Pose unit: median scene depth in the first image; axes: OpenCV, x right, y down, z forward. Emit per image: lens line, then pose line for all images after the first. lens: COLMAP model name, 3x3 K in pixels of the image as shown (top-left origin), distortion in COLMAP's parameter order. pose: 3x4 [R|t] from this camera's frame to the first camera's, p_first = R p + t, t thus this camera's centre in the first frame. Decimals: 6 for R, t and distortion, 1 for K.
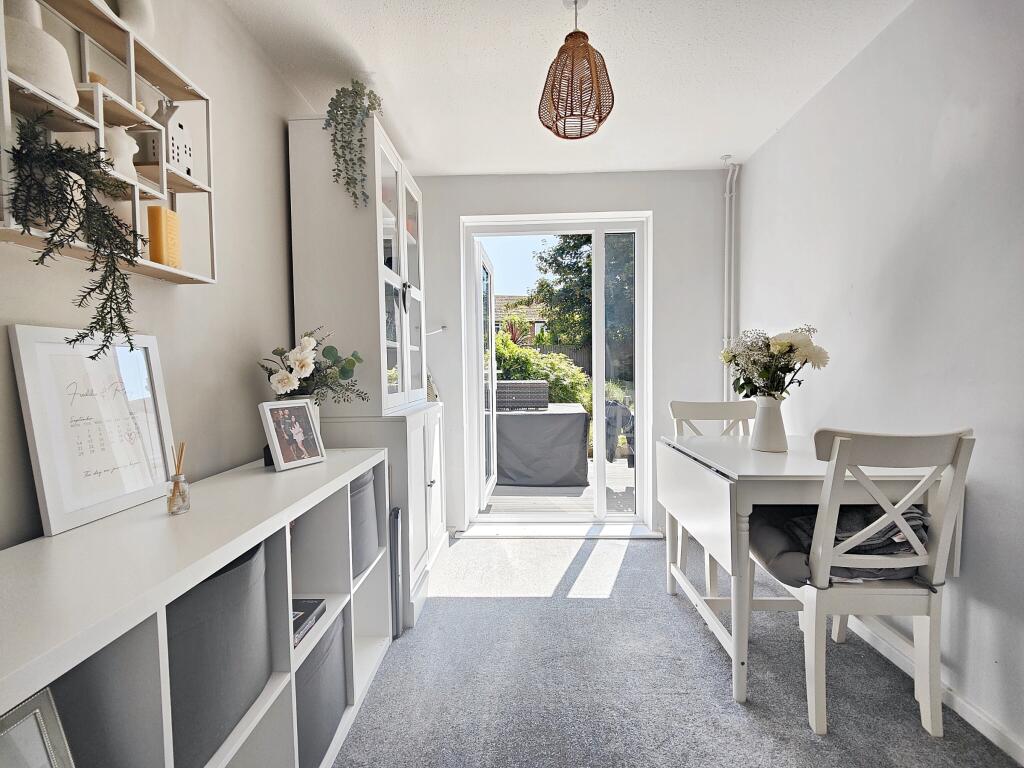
lens RADIAL K [[453.9, 0, 512.5], [0, 453.9, 387.5], [0, 0, 1]] dist [0.020667, -0.013079]
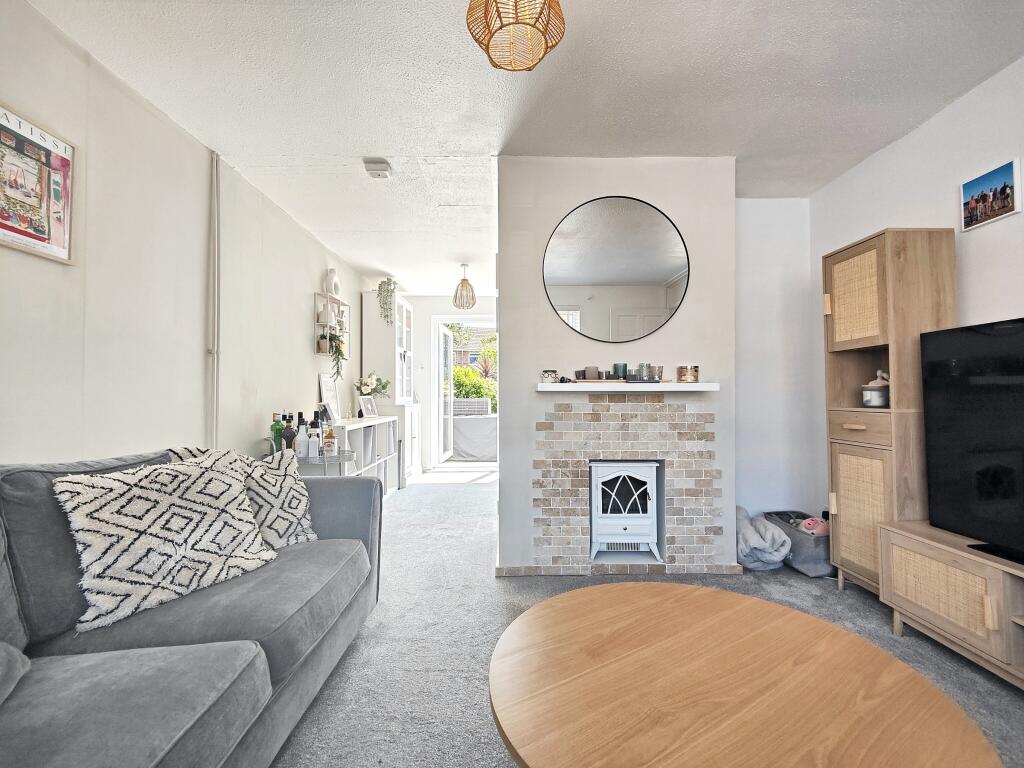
lens RADIAL K [[436.0, 0, 512.0], [0, 436.0, 384.0], [0, 0, 1]] dist [0.020001, -0.015130]
pose [[0.999430, 0.010865, 0.031965, 0.187128], [-0.008643, 0.997588, -0.068871, 0.069591], [-0.032636, 0.068556, 0.997113, -0.953105]]
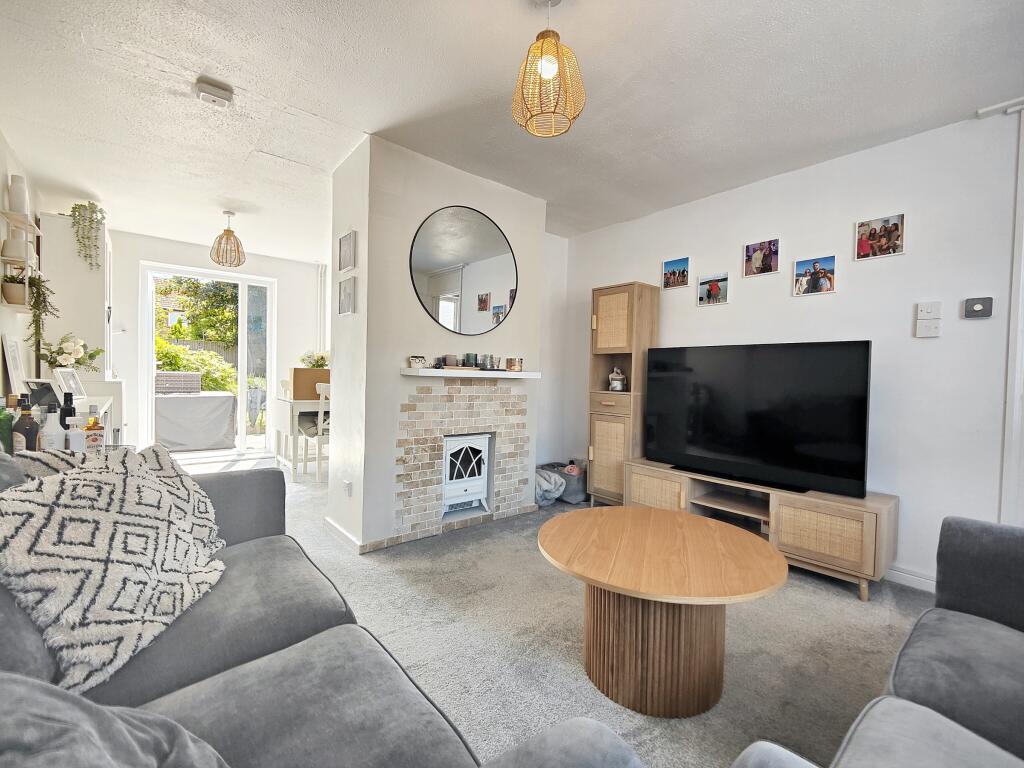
lens RADIAL K [[442.6, 0, 512.0], [0, 442.6, 384.0], [0, 0, 1]] dist [0.024703, -0.015988]
pose [[0.758142, 0.019204, 0.651806, -0.134397], [-0.008976, 0.999779, -0.019015, 0.060183], [-0.652027, 0.008565, 0.758147, -0.953681]]
